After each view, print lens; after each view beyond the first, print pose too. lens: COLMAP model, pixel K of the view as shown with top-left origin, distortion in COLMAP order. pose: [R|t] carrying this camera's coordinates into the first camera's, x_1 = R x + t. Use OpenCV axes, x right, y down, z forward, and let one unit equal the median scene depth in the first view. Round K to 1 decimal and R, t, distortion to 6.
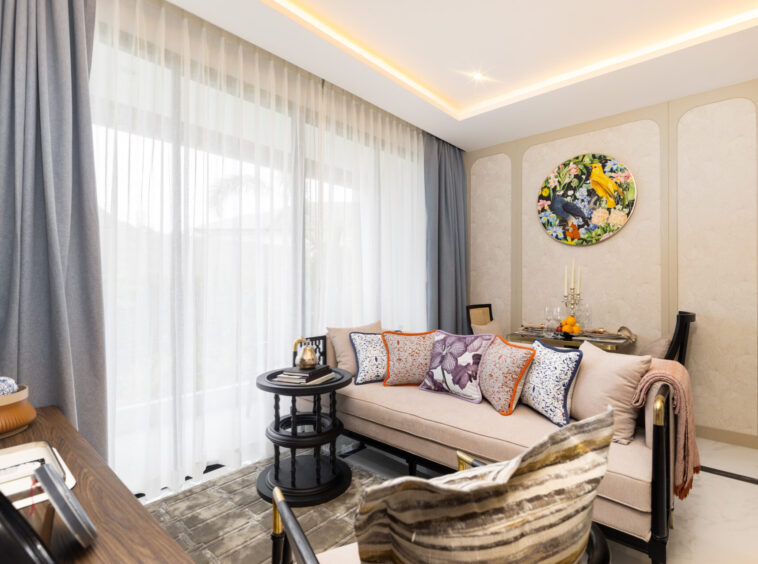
lens RADIAL K [[383.7, 0, 387.1], [0, 383.7, 282.2], [0, 0, 1]] dist [0.008752, -0.000110]
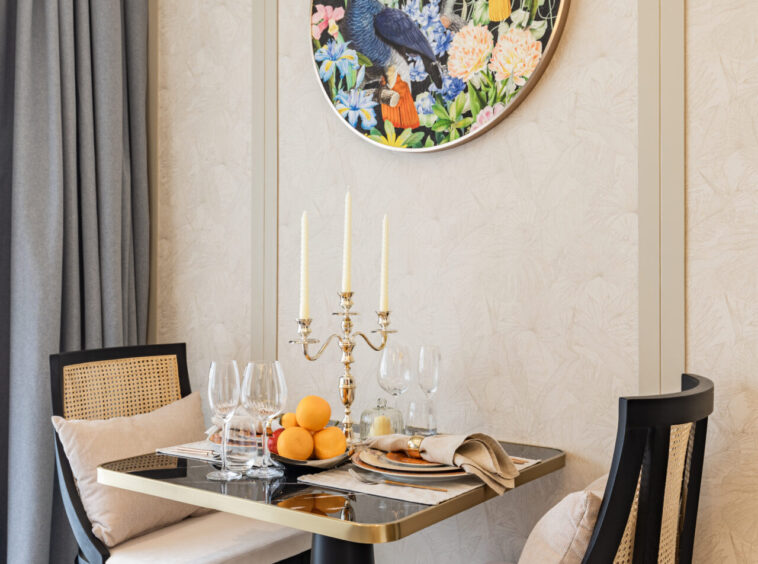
lens RADIAL K [[818.7, 0, 386.0], [0, 818.7, 278.9], [0, 0, 1]] dist [0.005454, 0.000000]
pose [[0.995237, 0.001058, 0.097482, 0.443644], [-0.001041, 0.999999, -0.000223, 0.005334], [-0.097482, 0.000120, 0.995237, 0.391002]]
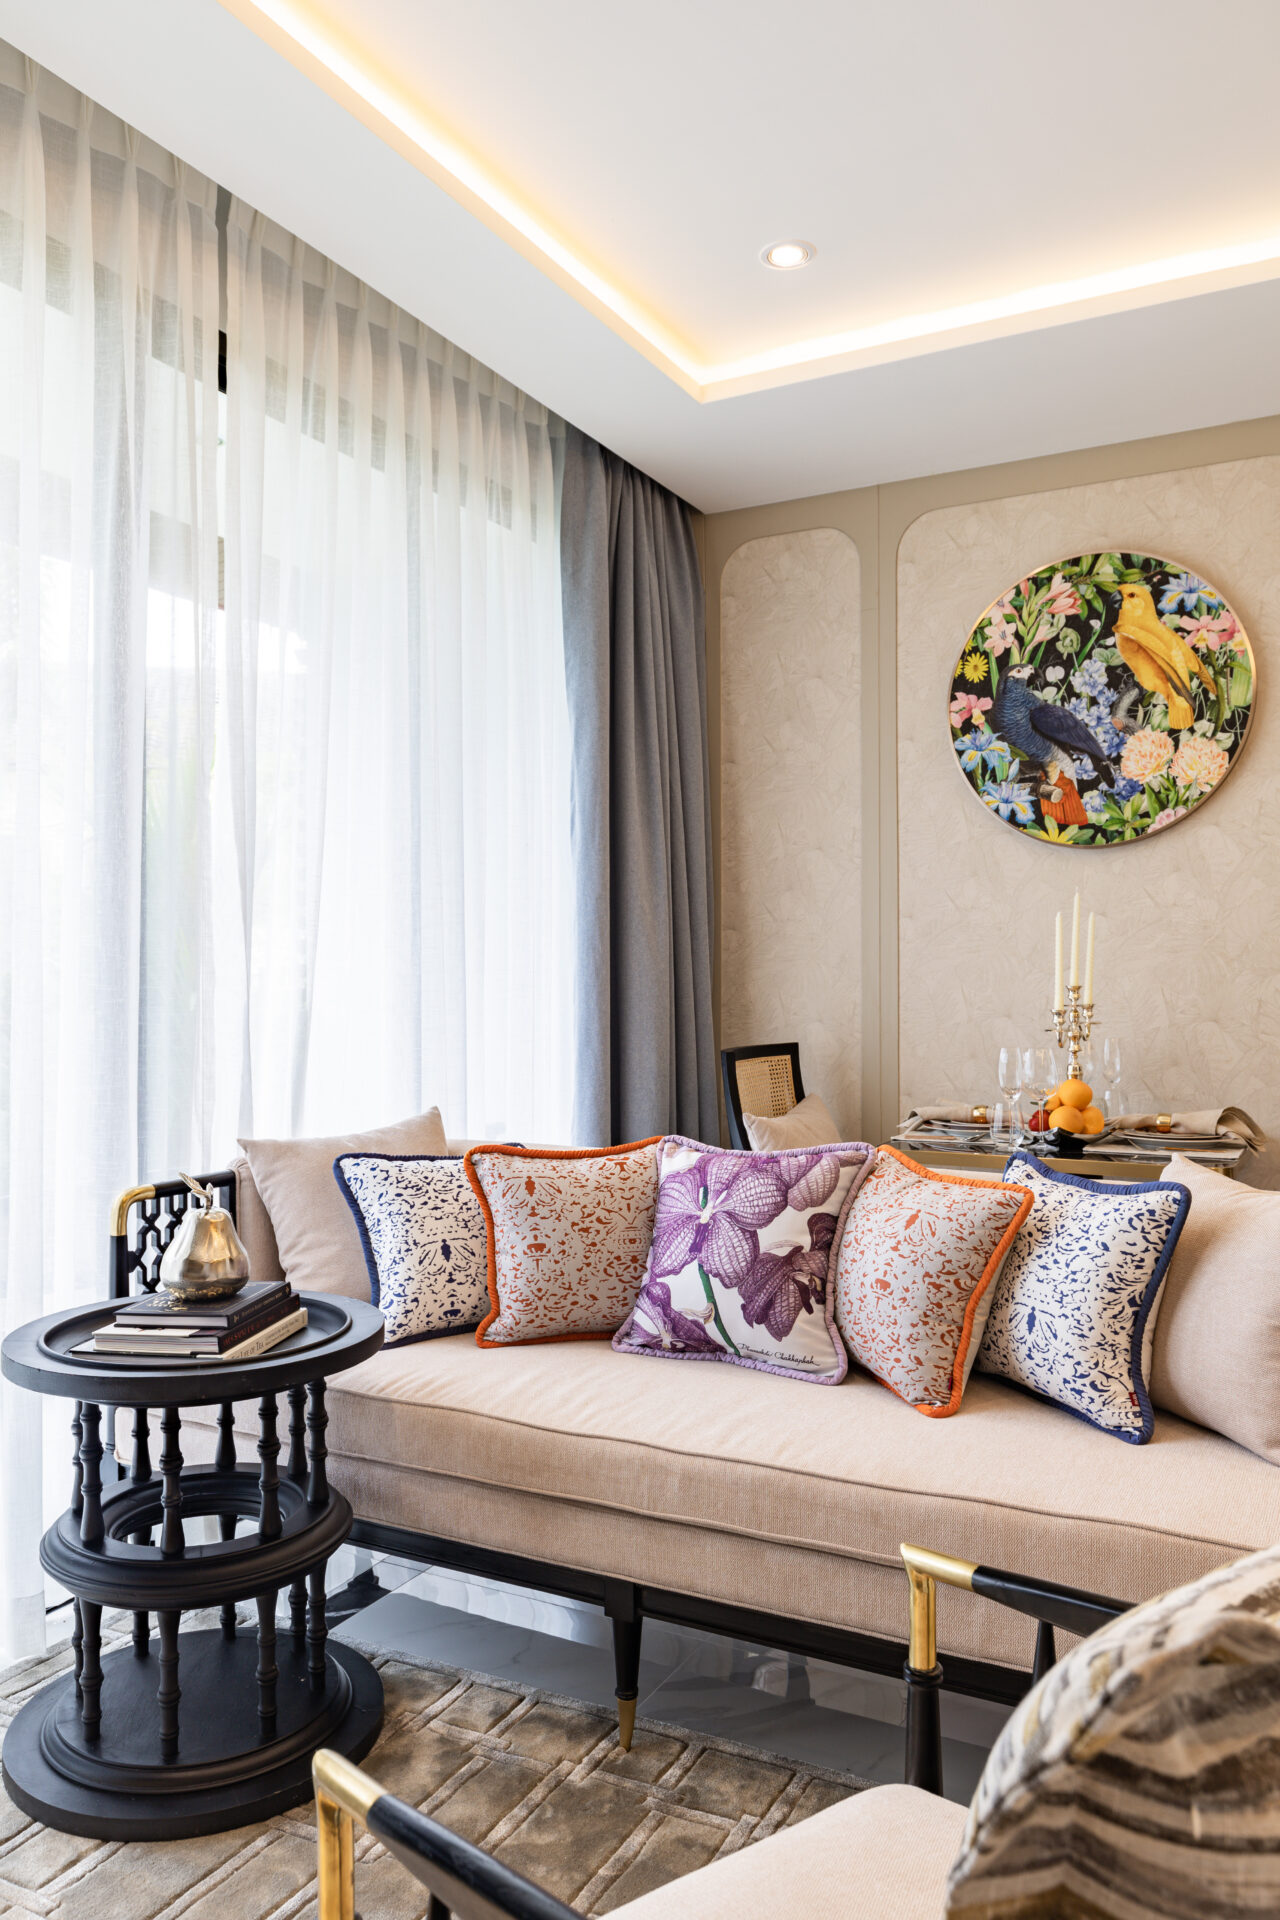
lens RADIAL K [[1381.9, 0, 630.2], [0, 1381.9, 959.2], [0, 0, 1]] dist [0.005684, 0.001522]
pose [[0.972983, 0.000147, 0.230876, -0.113036], [0.002161, 0.999950, -0.009746, 0.003867], [-0.230866, 0.009981, 0.972934, 0.014292]]
